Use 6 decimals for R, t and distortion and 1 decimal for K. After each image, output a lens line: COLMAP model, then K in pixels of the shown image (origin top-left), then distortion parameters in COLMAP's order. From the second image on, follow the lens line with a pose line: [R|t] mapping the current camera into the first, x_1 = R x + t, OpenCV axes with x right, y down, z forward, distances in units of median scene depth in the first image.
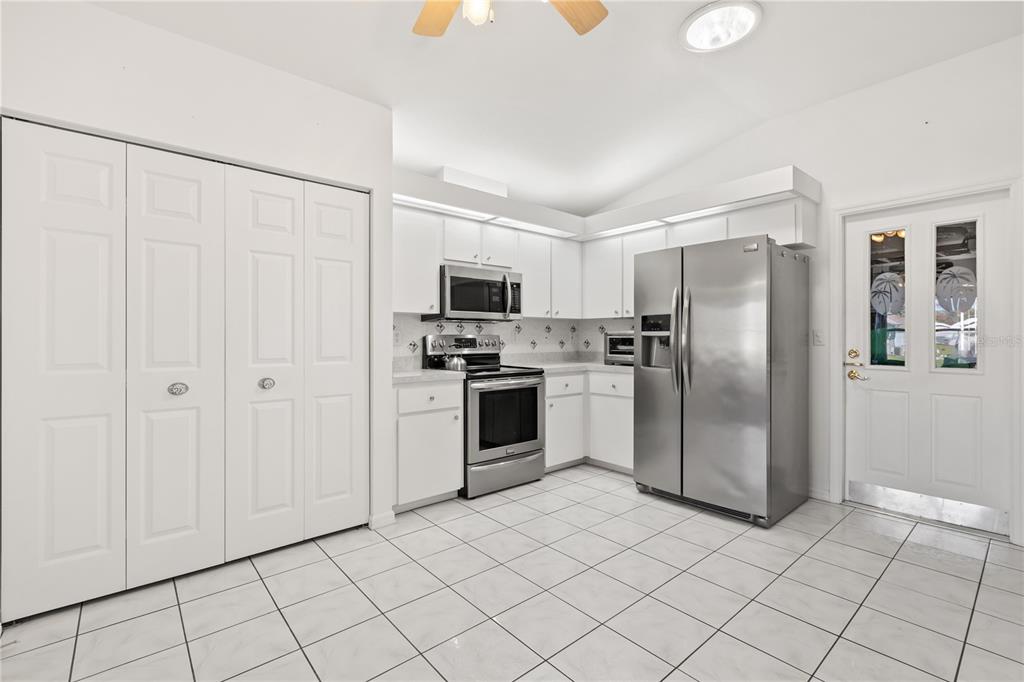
lens RADIAL K [[465.5, 0, 508.5], [0, 465.5, 337.4], [0, 0, 1]] dist [0.001796, 0.001109]
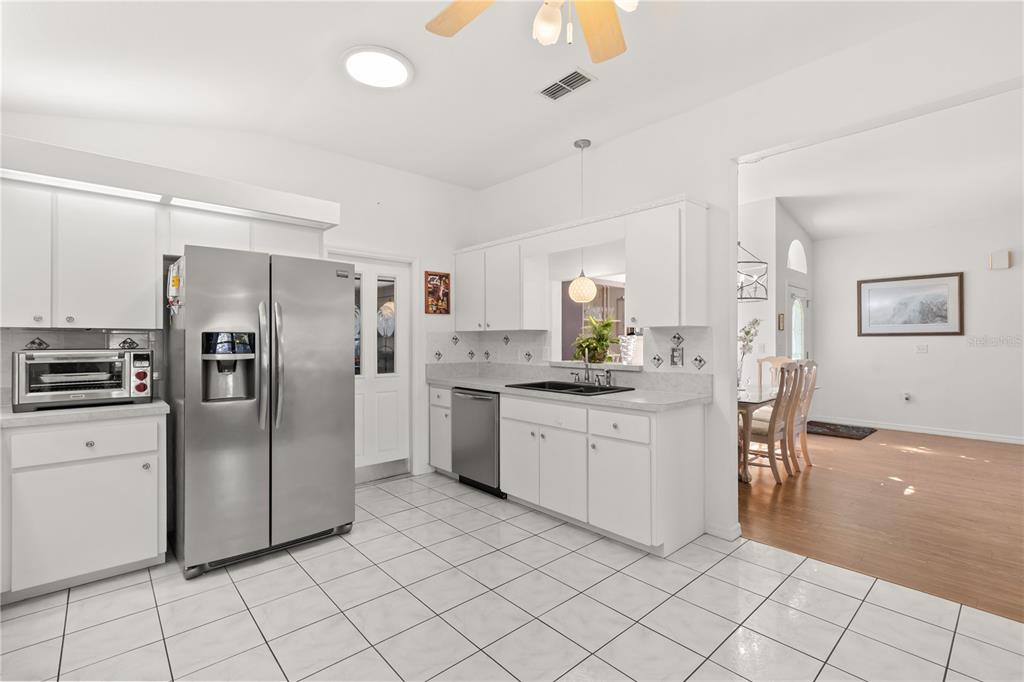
lens RADIAL K [[465.5, 0, 519.8], [0, 465.5, 339.2], [0, 0, 1]] dist [0.001796, 0.001109]
pose [[-0.049115, 0.001762, 0.998792, -0.464267], [-0.002300, 0.999996, -0.001878, -0.035858], [-0.998790, -0.002389, -0.049111, 0.540724]]
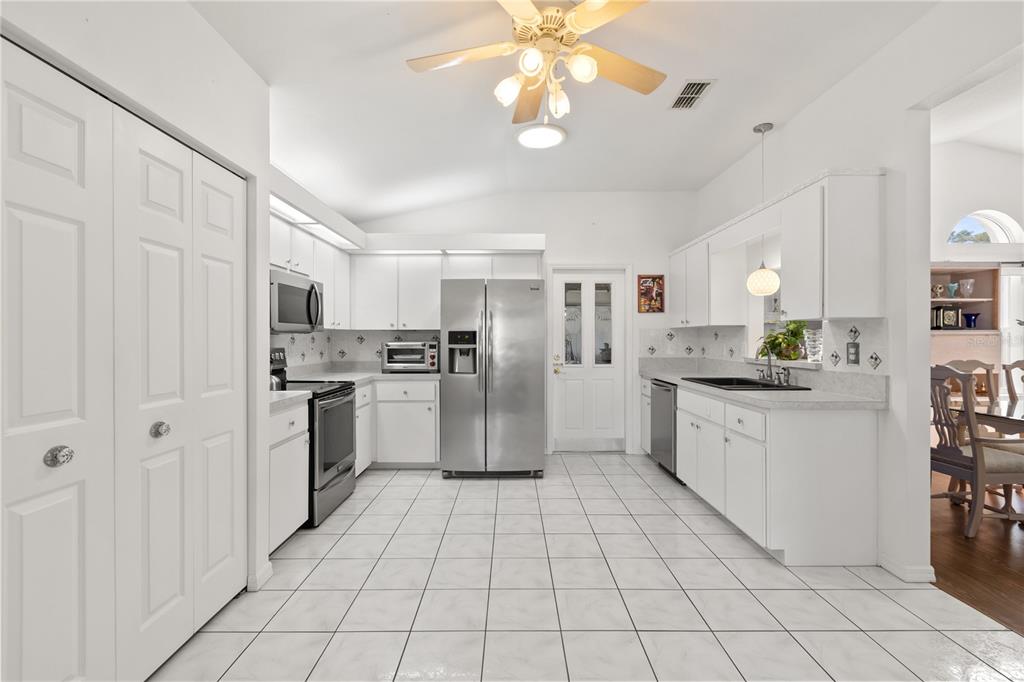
lens RADIAL K [[465.5, 0, 514.6], [0, 465.5, 341.4], [0, 0, 1]] dist [0.001796, 0.001109]
pose [[0.635588, -0.005095, 0.772011, -0.534490], [-0.000789, 0.999973, 0.007249, -0.029266], [-0.772028, -0.005216, 0.635568, 0.103650]]
